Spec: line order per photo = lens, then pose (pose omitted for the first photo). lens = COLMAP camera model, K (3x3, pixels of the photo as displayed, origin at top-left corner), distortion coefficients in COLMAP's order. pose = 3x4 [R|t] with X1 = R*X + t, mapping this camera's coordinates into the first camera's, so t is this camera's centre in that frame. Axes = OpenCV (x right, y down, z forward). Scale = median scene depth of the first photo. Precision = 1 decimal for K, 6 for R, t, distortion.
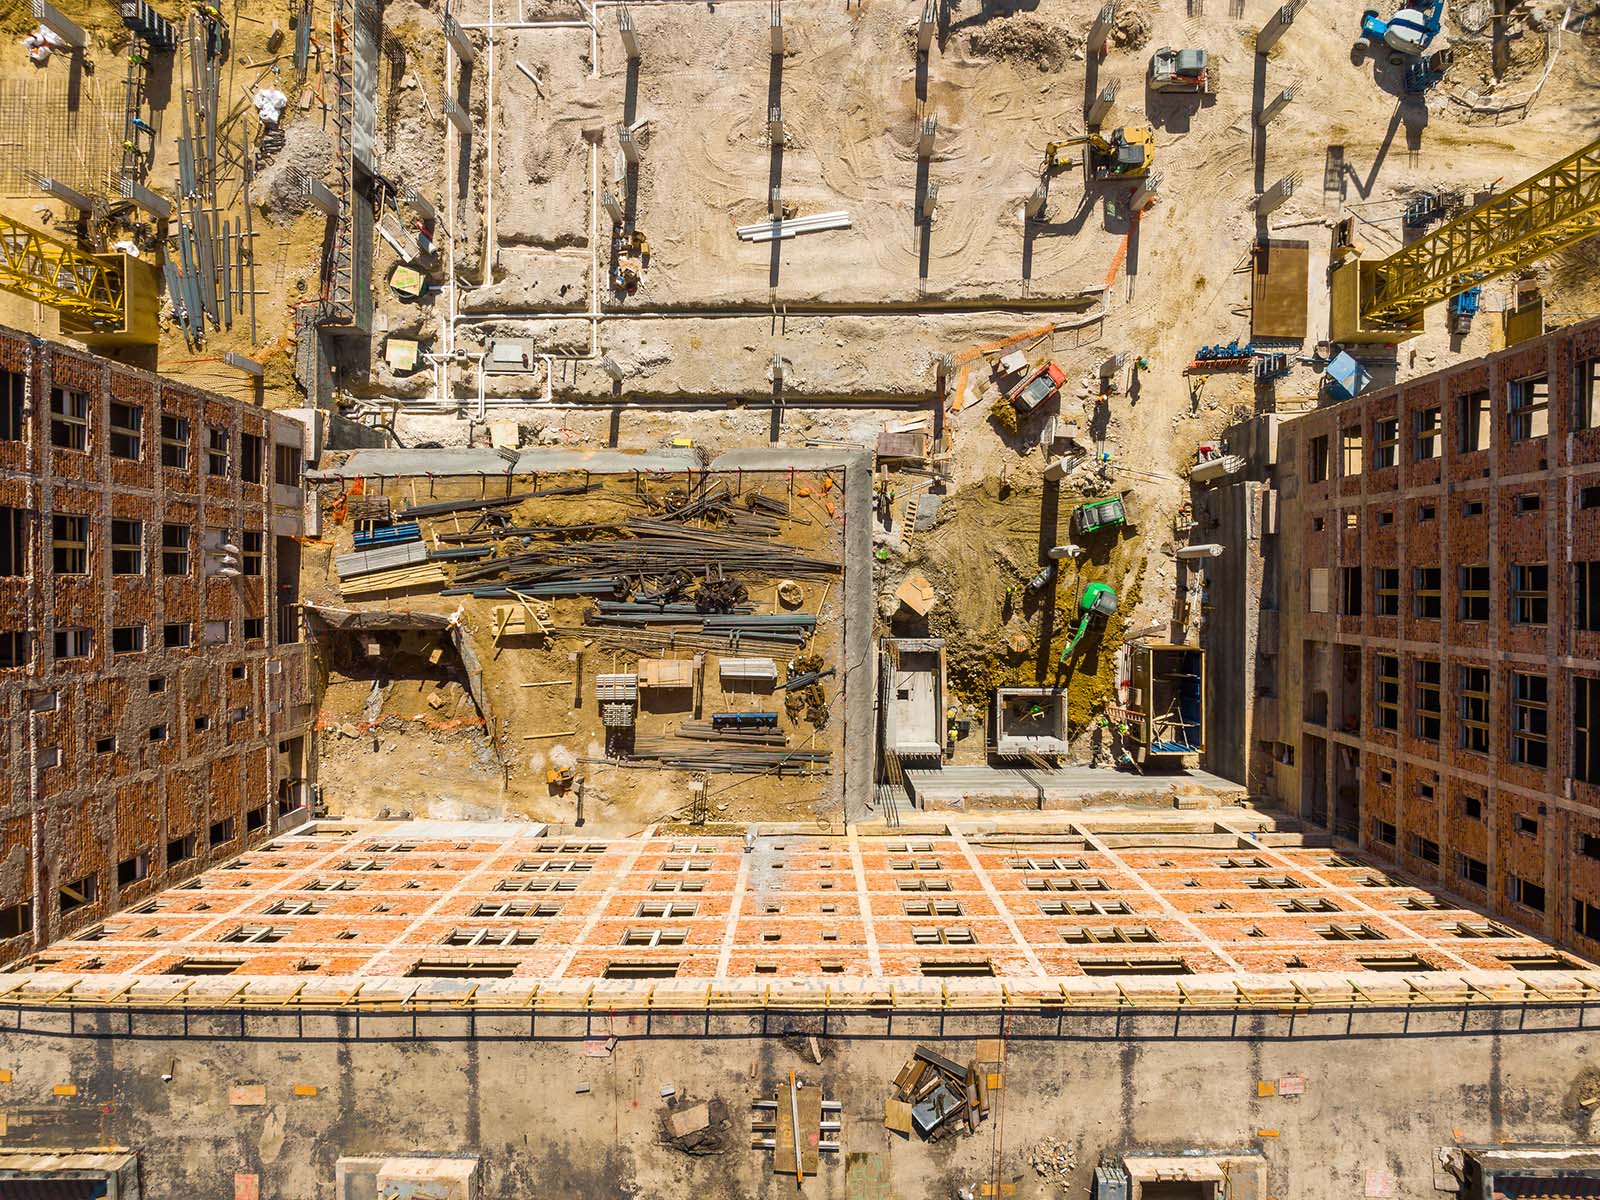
lens RADIAL K [[1132.0, 0, 809.7], [0, 1132.0, 604.9], [0, 0, 1]] dist [-0.032294, -0.002043]
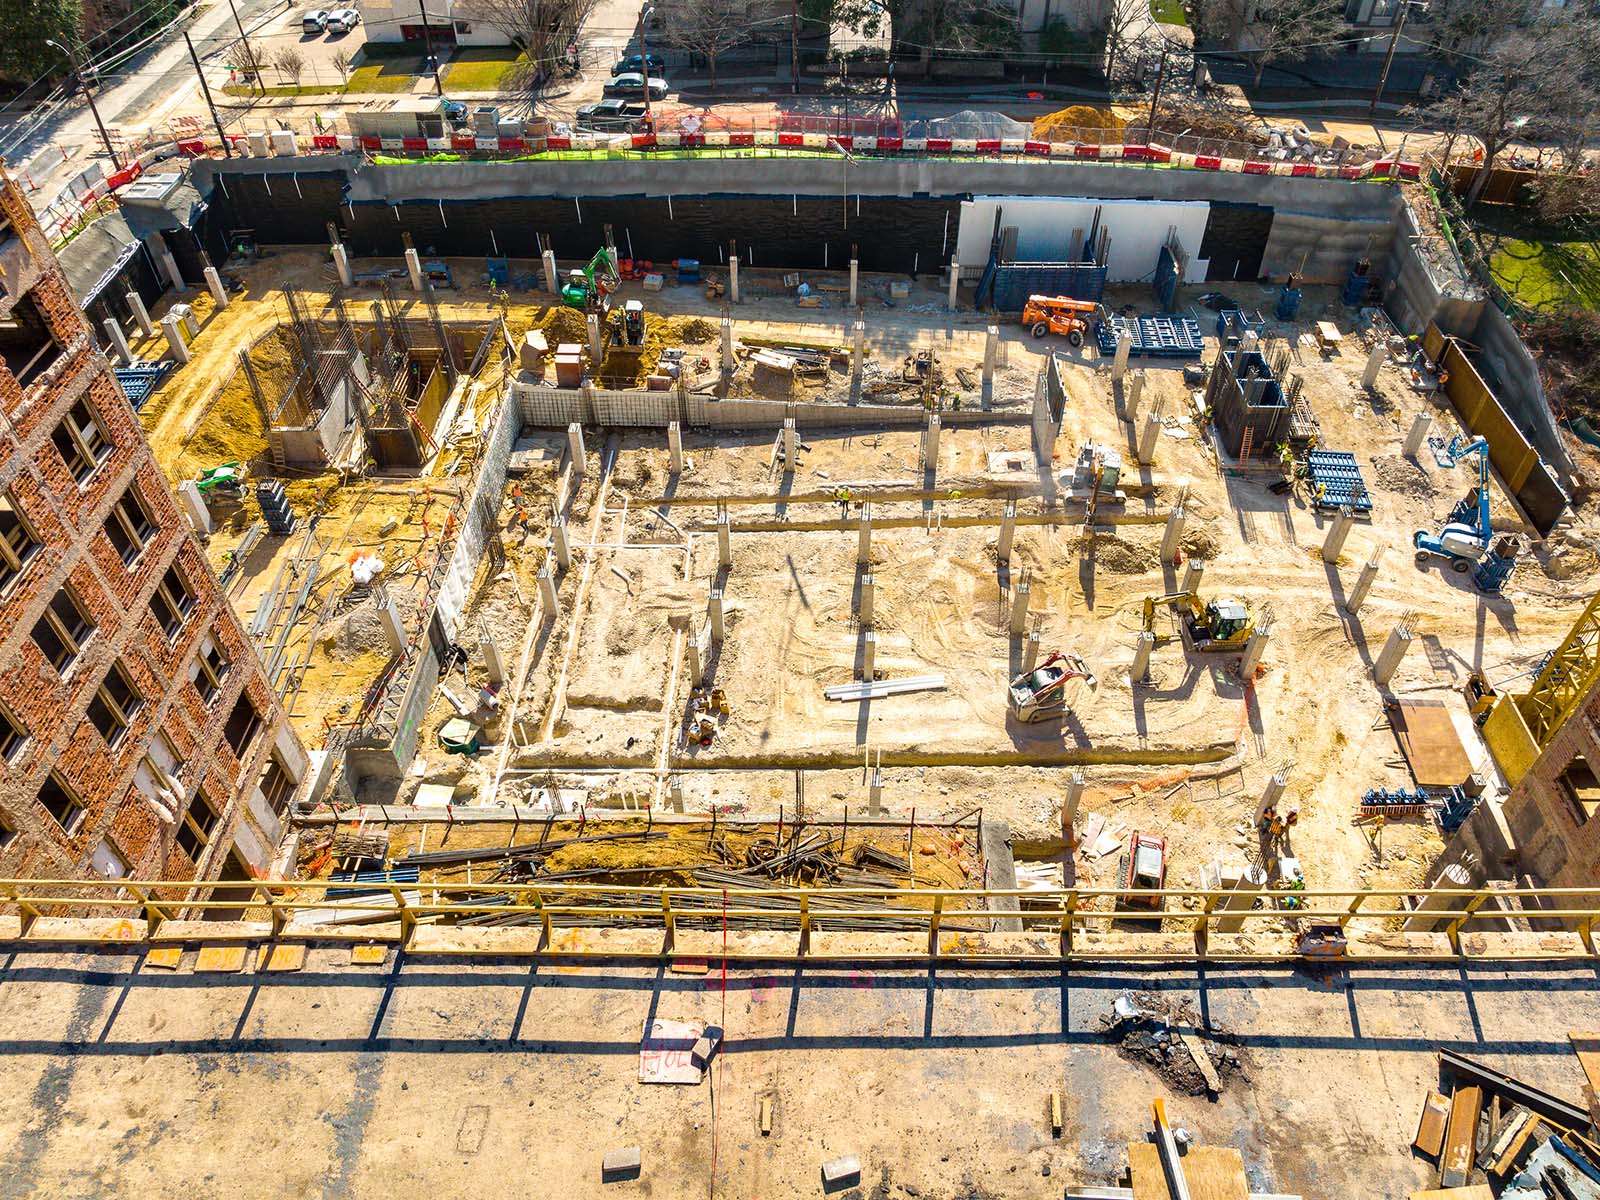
lens RADIAL K [[1132.0, 0, 809.7], [0, 1132.0, 604.9], [0, 0, 1]] dist [-0.032294, -0.002043]
pose [[0.999917, 0.007338, -0.010575, -0.067326], [-0.012688, 0.700018, -0.714012, 0.285580], [0.002163, 0.714087, 0.700053, 0.294224]]
